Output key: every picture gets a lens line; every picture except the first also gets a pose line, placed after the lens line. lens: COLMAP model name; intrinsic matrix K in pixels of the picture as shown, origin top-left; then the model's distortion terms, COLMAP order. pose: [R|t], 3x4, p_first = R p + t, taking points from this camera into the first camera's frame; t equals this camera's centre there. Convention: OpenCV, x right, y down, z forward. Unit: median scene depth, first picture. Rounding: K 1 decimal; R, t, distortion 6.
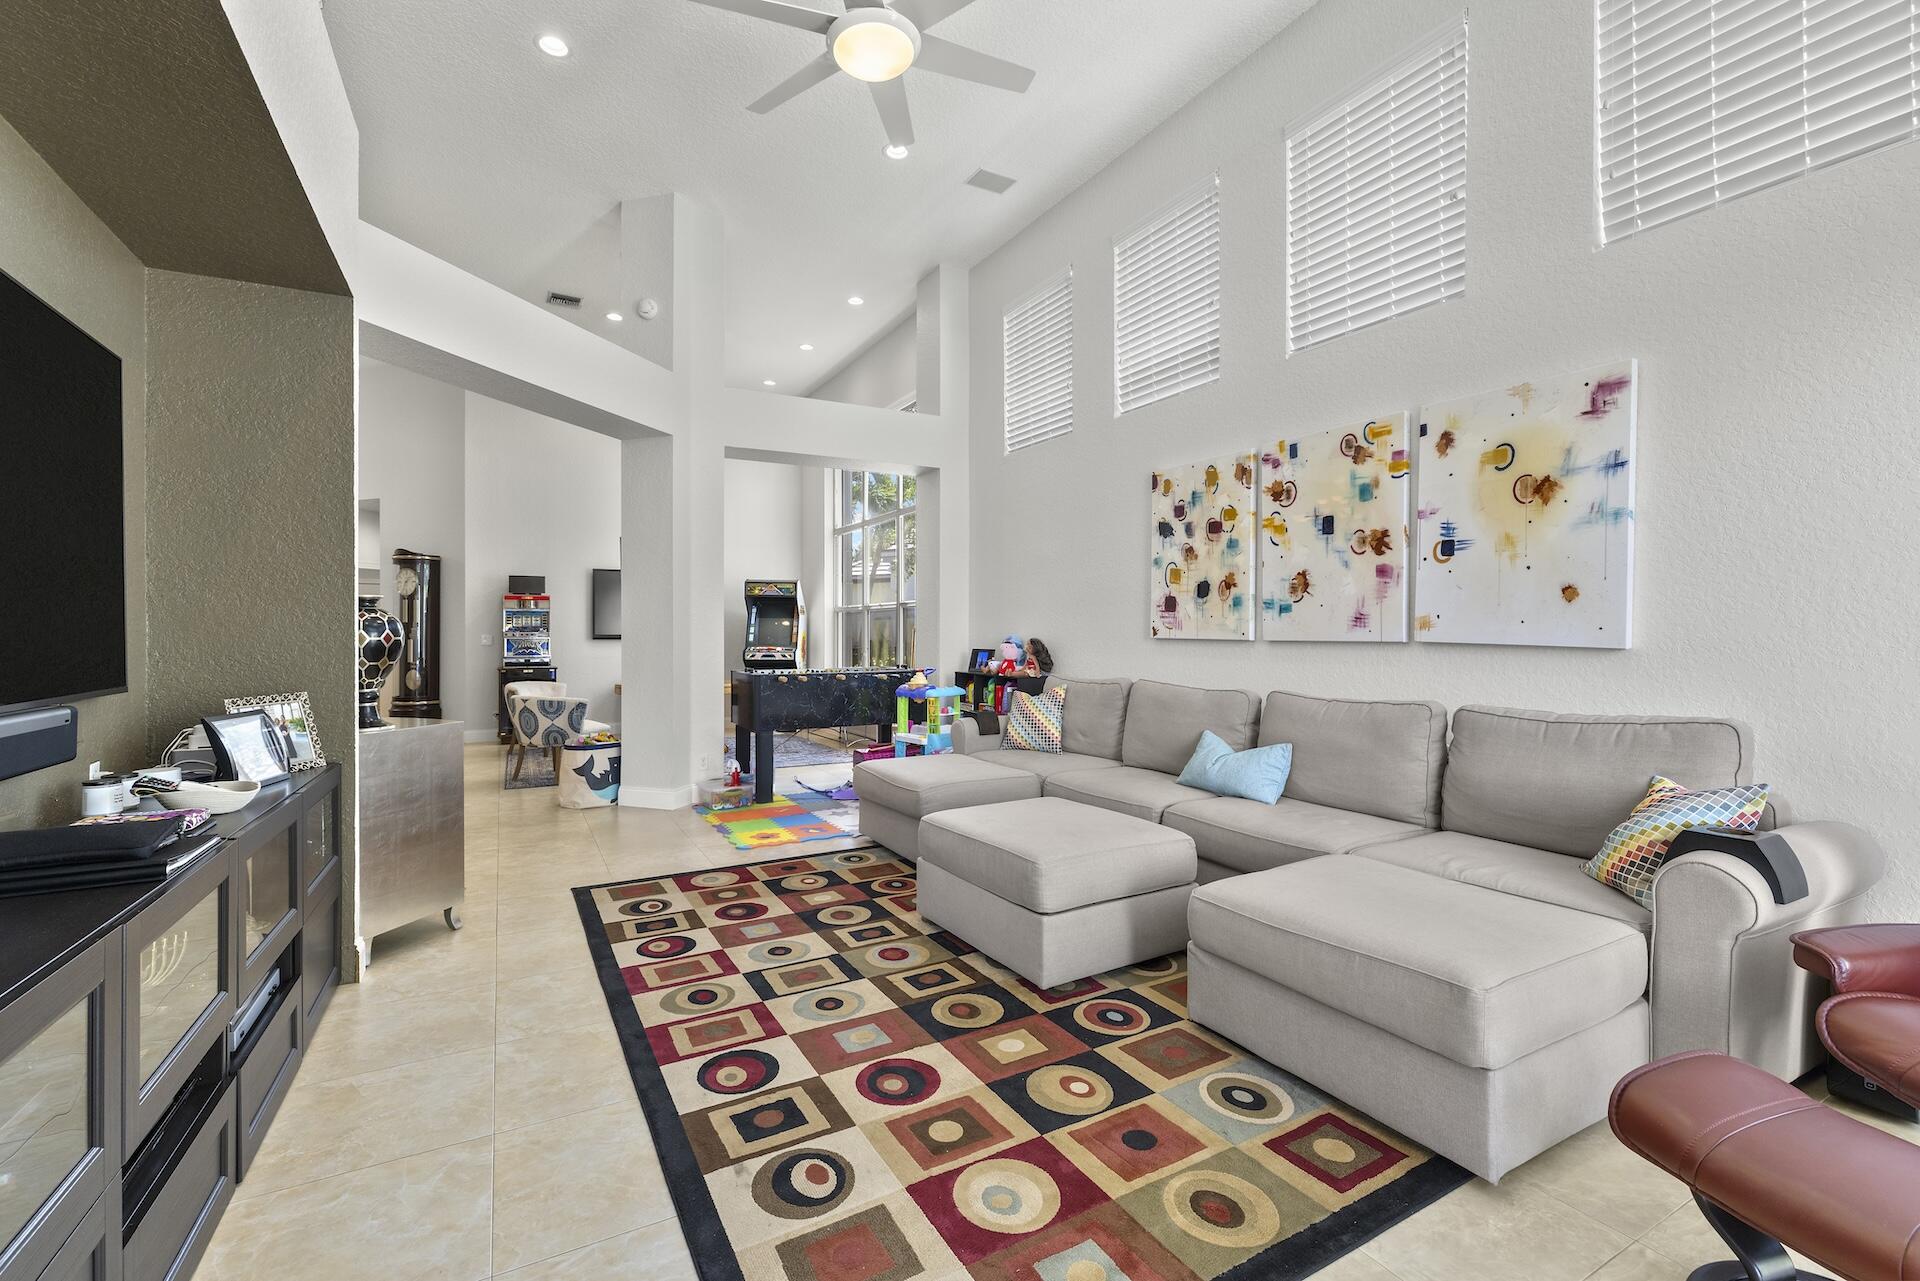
lens RADIAL K [[828.2, 0, 955.2], [0, 828.2, 638.2], [0, 0, 1]] dist [-0.001425, 0.000077]
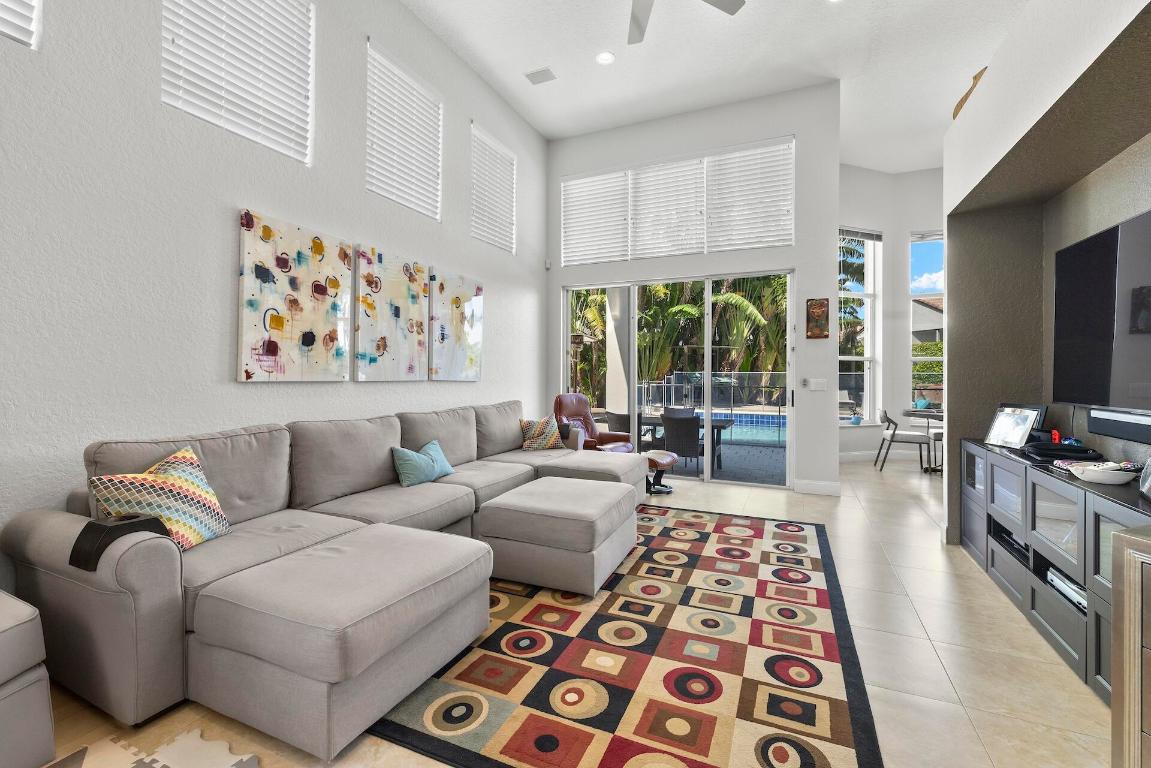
lens RADIAL K [[496.5, 0, 569.1], [0, 496.5, 374.2], [0, 0, 1]] dist [-0.001425, 0.000077]
pose [[-0.597771, 0.002025, 0.801665, -0.618678], [0.005054, 0.999986, 0.001243, -0.010655], [-0.801651, 0.004794, -0.597773, 1.445001]]
